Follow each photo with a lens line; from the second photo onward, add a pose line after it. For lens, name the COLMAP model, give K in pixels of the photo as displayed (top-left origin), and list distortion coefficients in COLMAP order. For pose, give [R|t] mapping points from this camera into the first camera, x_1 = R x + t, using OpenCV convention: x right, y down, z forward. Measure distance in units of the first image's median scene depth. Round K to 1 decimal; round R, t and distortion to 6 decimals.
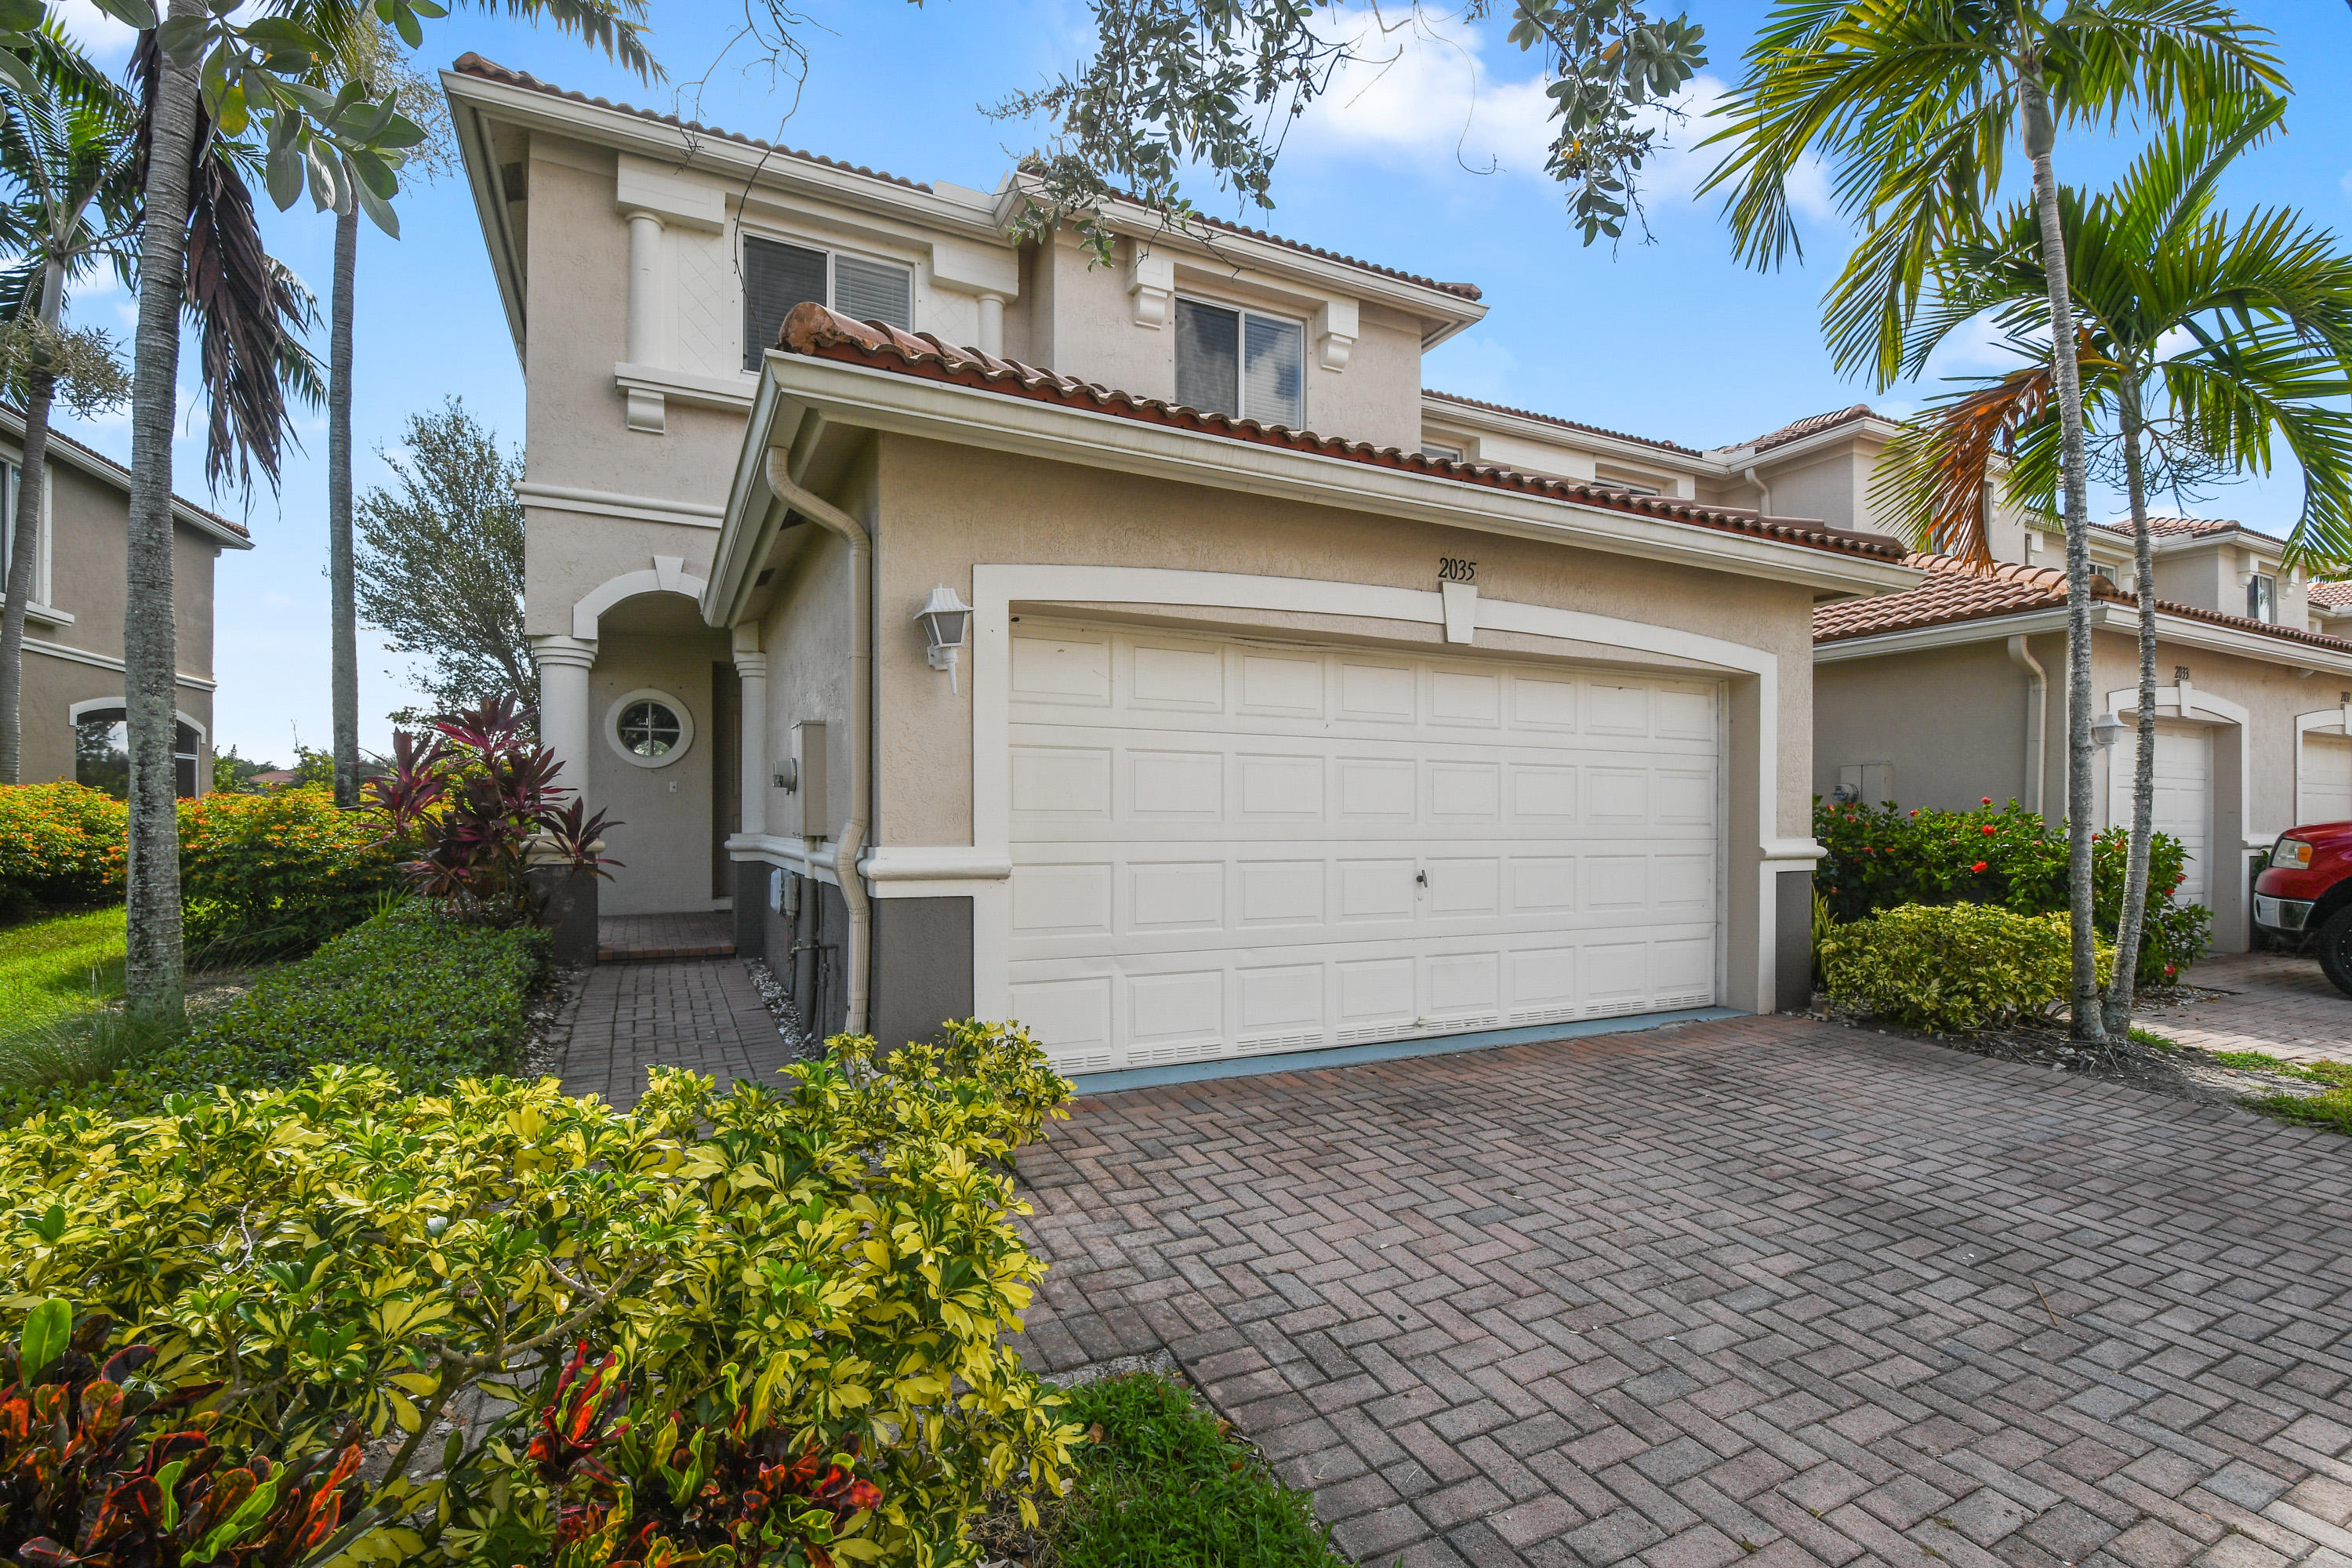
lens RADIAL K [[1064.3, 0, 1177.5], [0, 1064.3, 811.8], [0, 0, 1]] dist [0.000986, -0.000004]
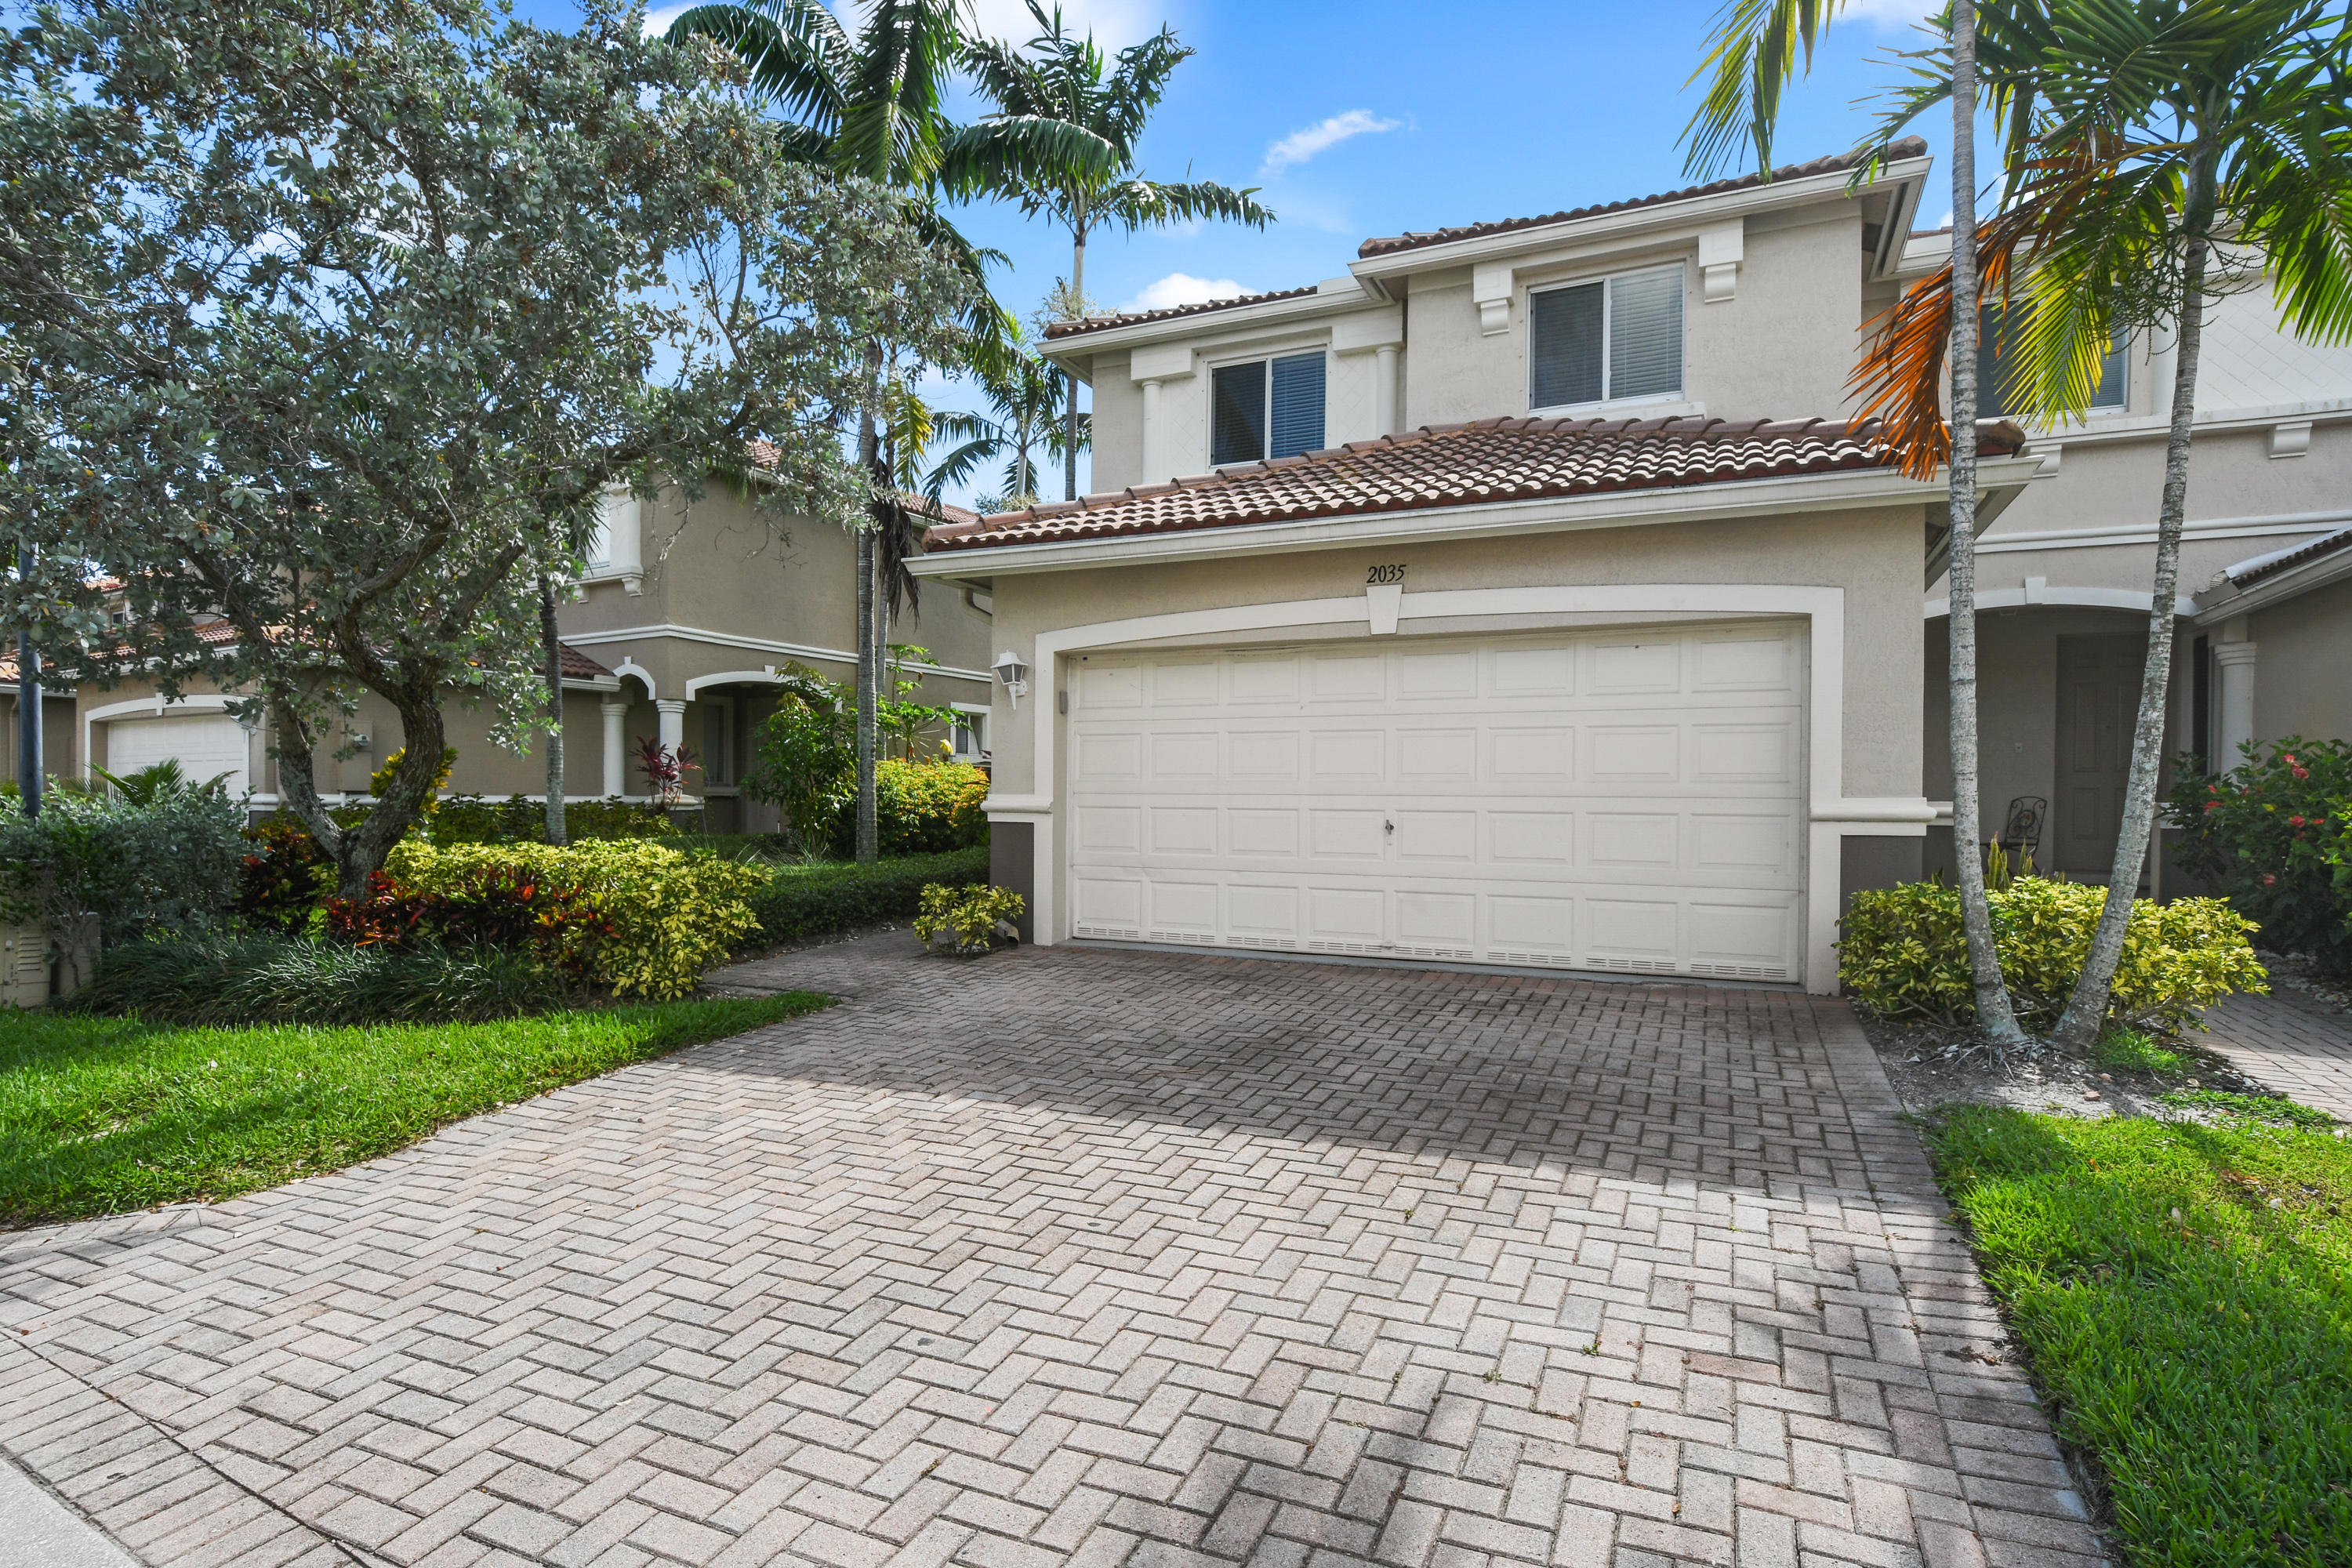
lens RADIAL K [[1216.1, 0, 1176.0], [0, 1216.1, 784.0], [0, 0, 1]] dist [-0.000837, -0.000145]
pose [[0.631051, -0.007460, -0.775706, 1.195198], [0.003429, 0.999971, -0.006827, 0.022971], [0.775734, 0.001649, 0.631058, -0.069566]]
